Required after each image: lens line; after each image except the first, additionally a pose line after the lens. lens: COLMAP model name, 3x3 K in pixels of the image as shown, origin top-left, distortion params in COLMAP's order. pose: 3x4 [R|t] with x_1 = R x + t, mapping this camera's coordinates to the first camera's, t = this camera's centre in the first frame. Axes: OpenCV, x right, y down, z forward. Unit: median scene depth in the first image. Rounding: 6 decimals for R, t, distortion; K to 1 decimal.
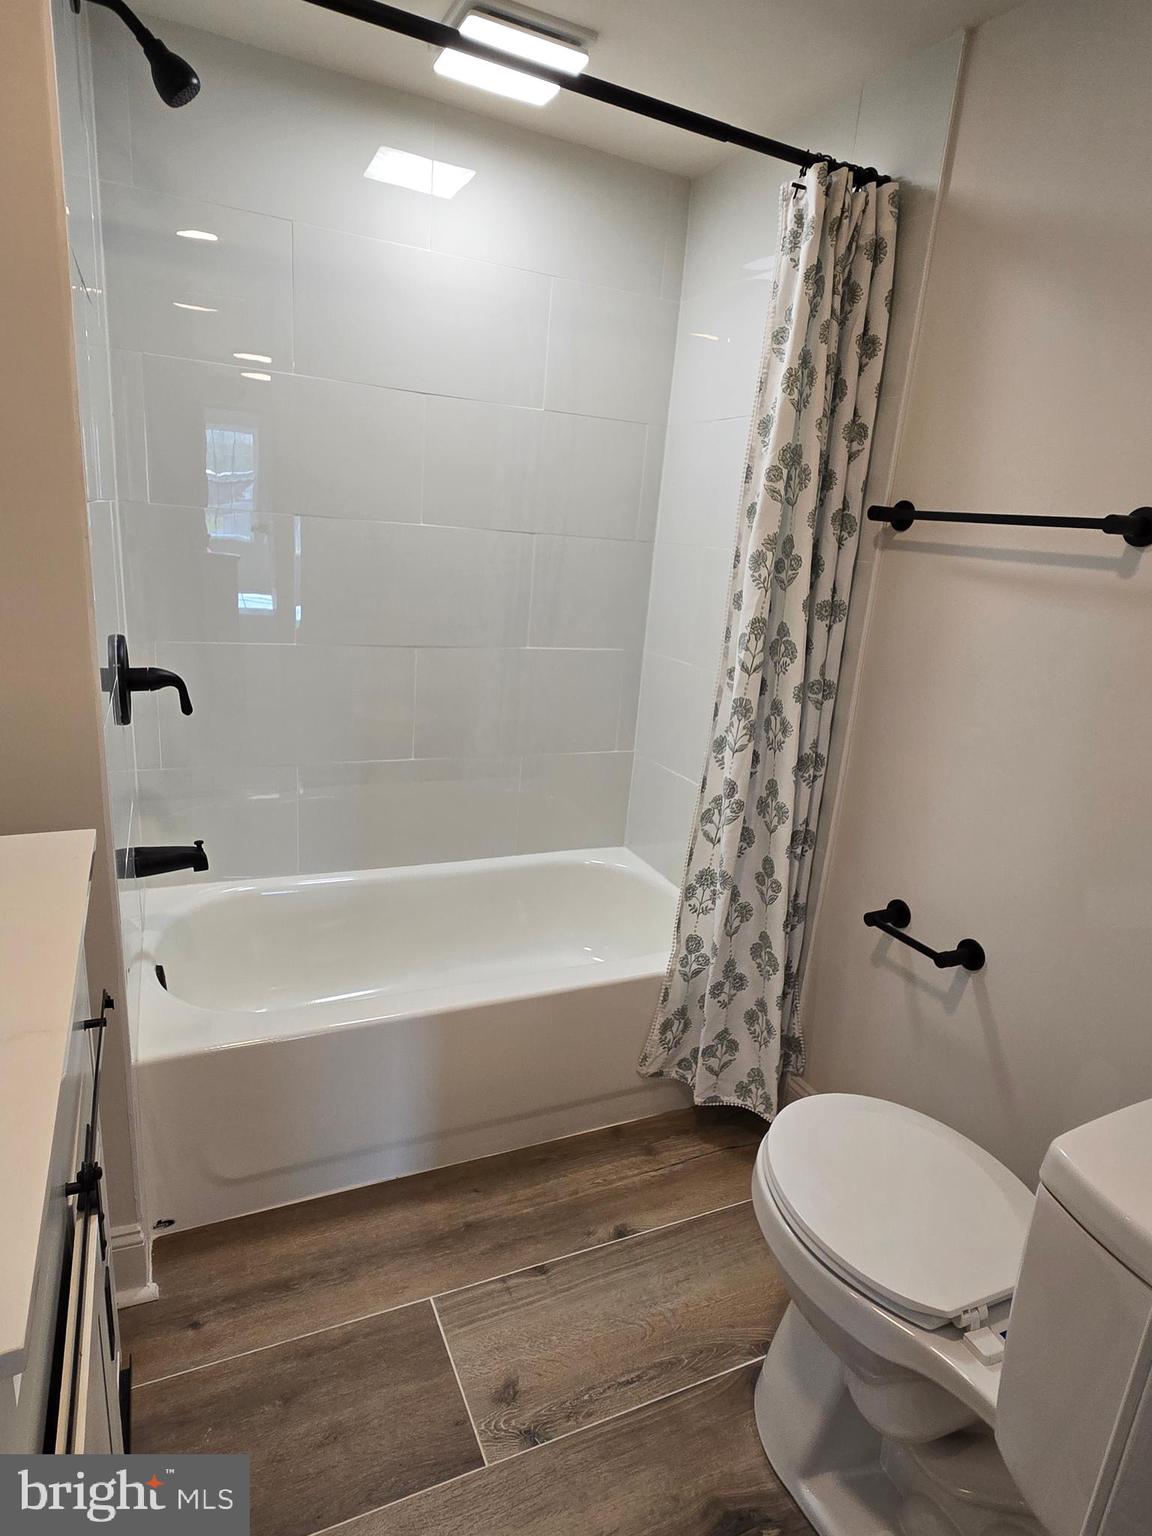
lens RADIAL K [[901.2, 0, 585.5], [0, 901.2, 772.8], [0, 0, 1]] dist [0.001973, -0.000815]
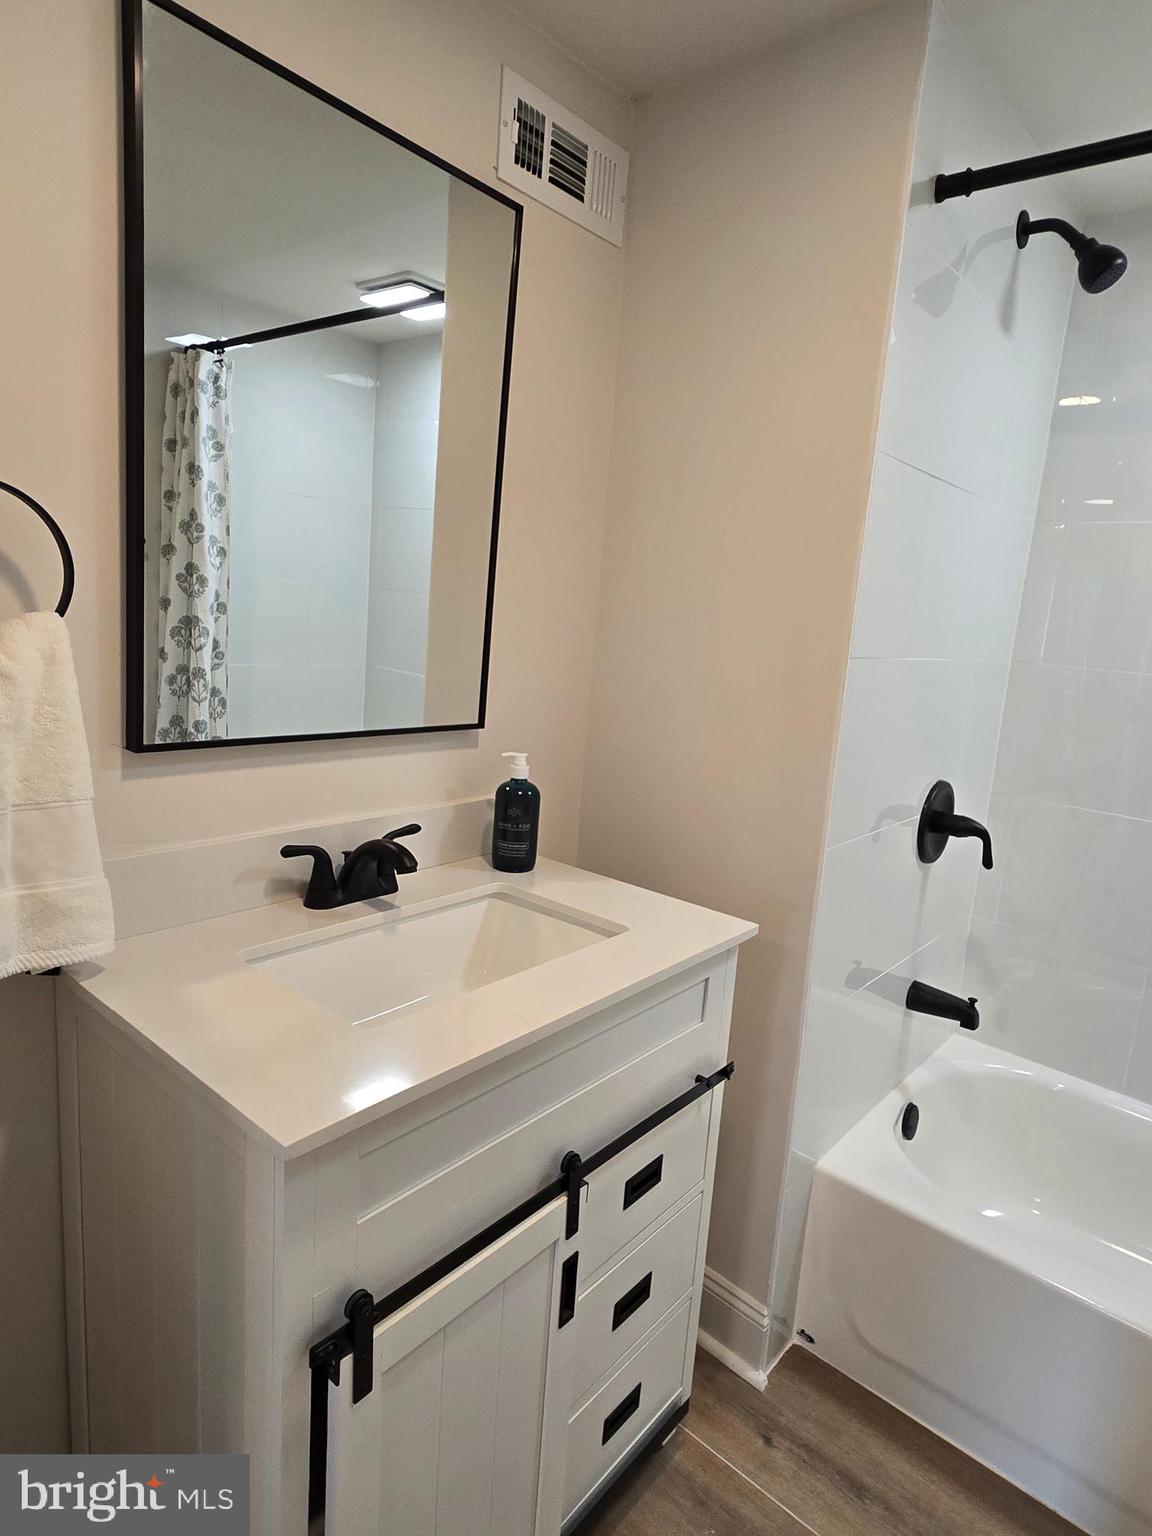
lens RADIAL K [[901.2, 0, 585.5], [0, 901.2, 772.8], [0, 0, 1]] dist [0.001973, -0.000815]
pose [[0.396794, 0.121518, -0.909829, 0.299401], [-0.293061, 0.956094, -0.000112, -0.039178], [0.869868, 0.266679, 0.414984, 0.197173]]
